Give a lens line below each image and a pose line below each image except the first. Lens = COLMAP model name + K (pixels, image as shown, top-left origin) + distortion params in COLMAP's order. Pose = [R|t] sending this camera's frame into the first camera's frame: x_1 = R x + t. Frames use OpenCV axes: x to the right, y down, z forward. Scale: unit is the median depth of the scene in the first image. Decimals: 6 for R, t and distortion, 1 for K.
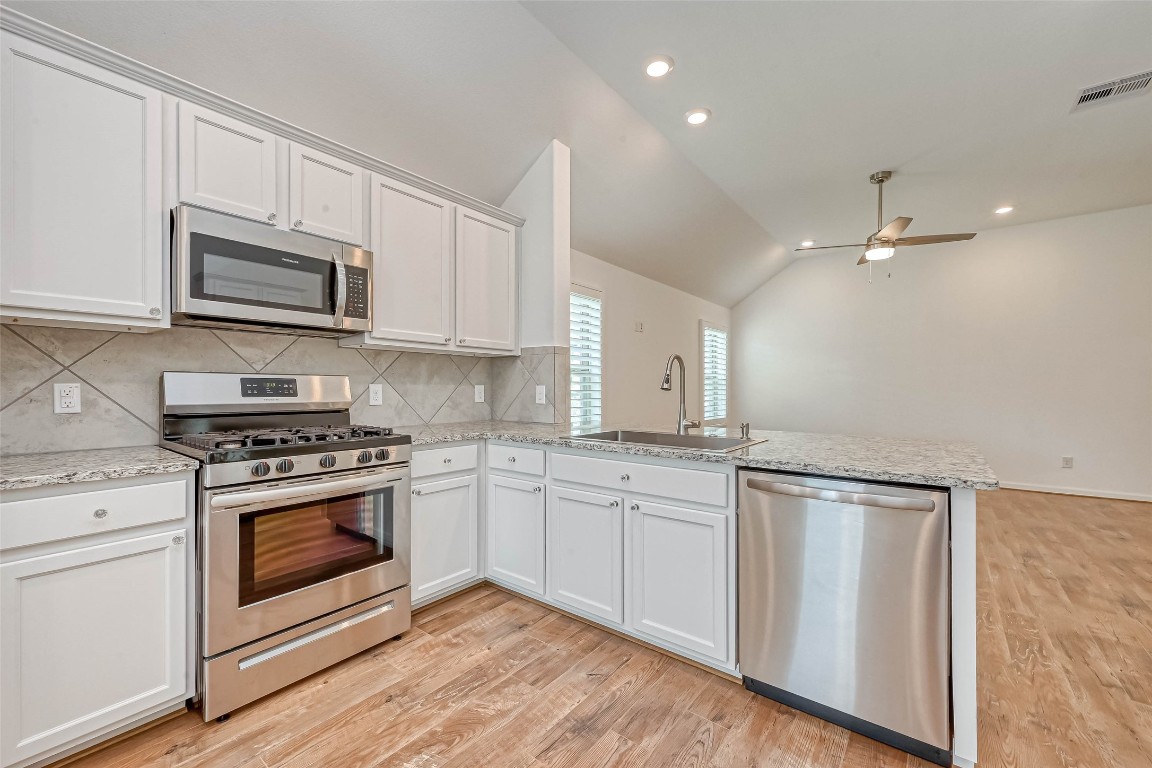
lens RADIAL K [[464.0, 0, 578.7], [0, 464.0, 387.9], [0, 0, 1]] dist [0.002033, 0.001397]
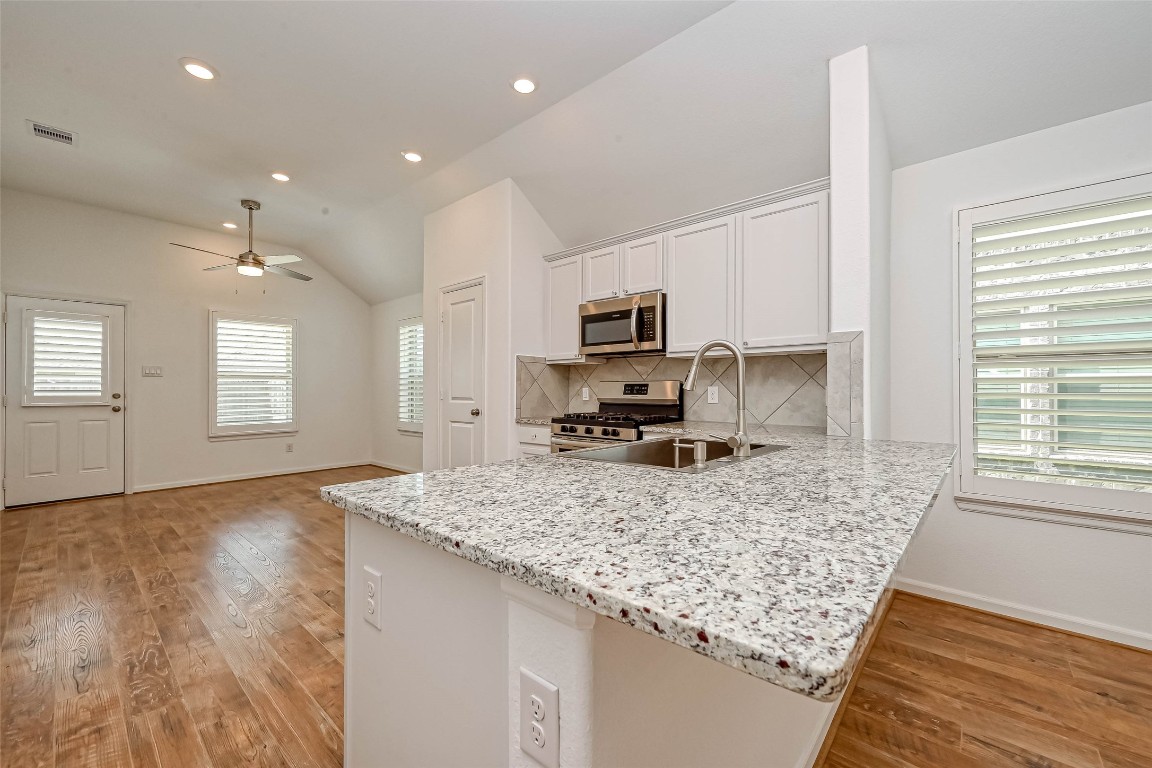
lens RADIAL K [[464.0, 0, 579.1], [0, 464.0, 390.7], [0, 0, 1]] dist [0.002033, 0.001397]
pose [[-0.064915, -0.001670, -0.997889, 1.061836], [-0.000121, 0.999999, -0.001665, 0.007635], [0.997891, 0.000013, -0.064915, 0.939507]]
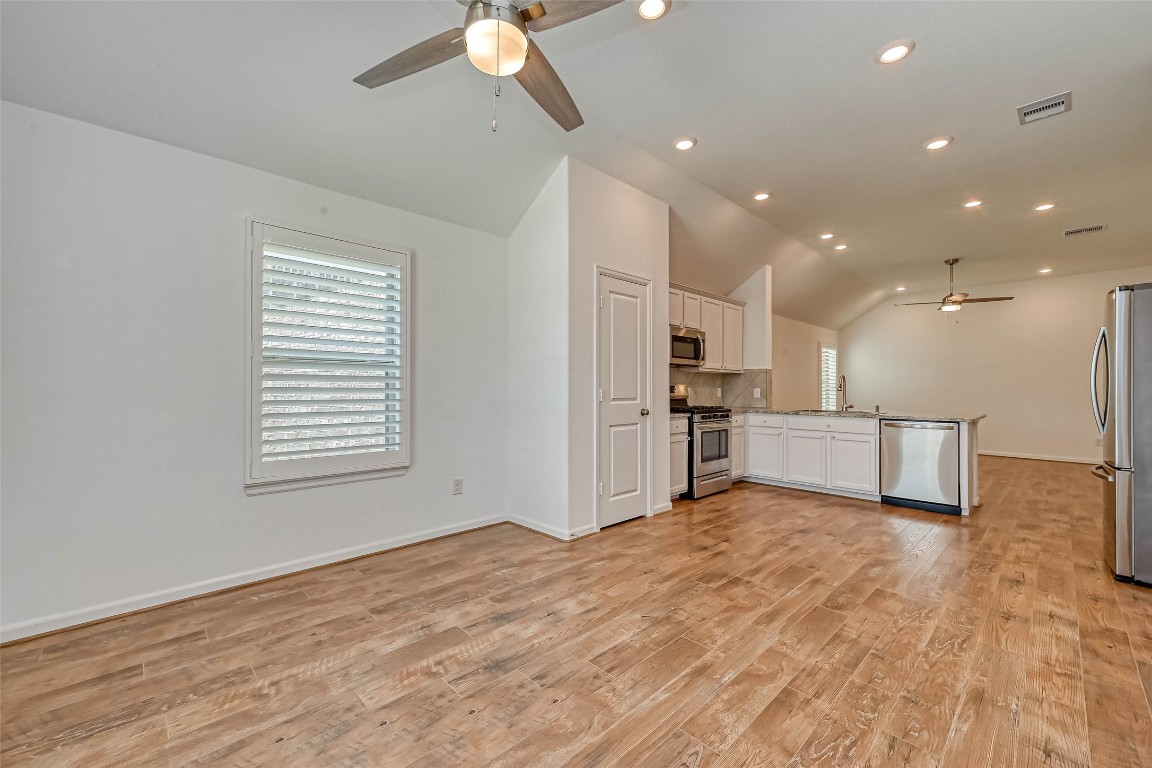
lens RADIAL K [[464.0, 0, 577.3], [0, 464.0, 388.0], [0, 0, 1]] dist [0.002033, 0.001397]
pose [[0.990669, 0.002015, -0.136273, -0.848988], [-0.002241, 0.999996, -0.001507, -0.002450], [0.136270, 0.001799, 0.990670, -1.572566]]
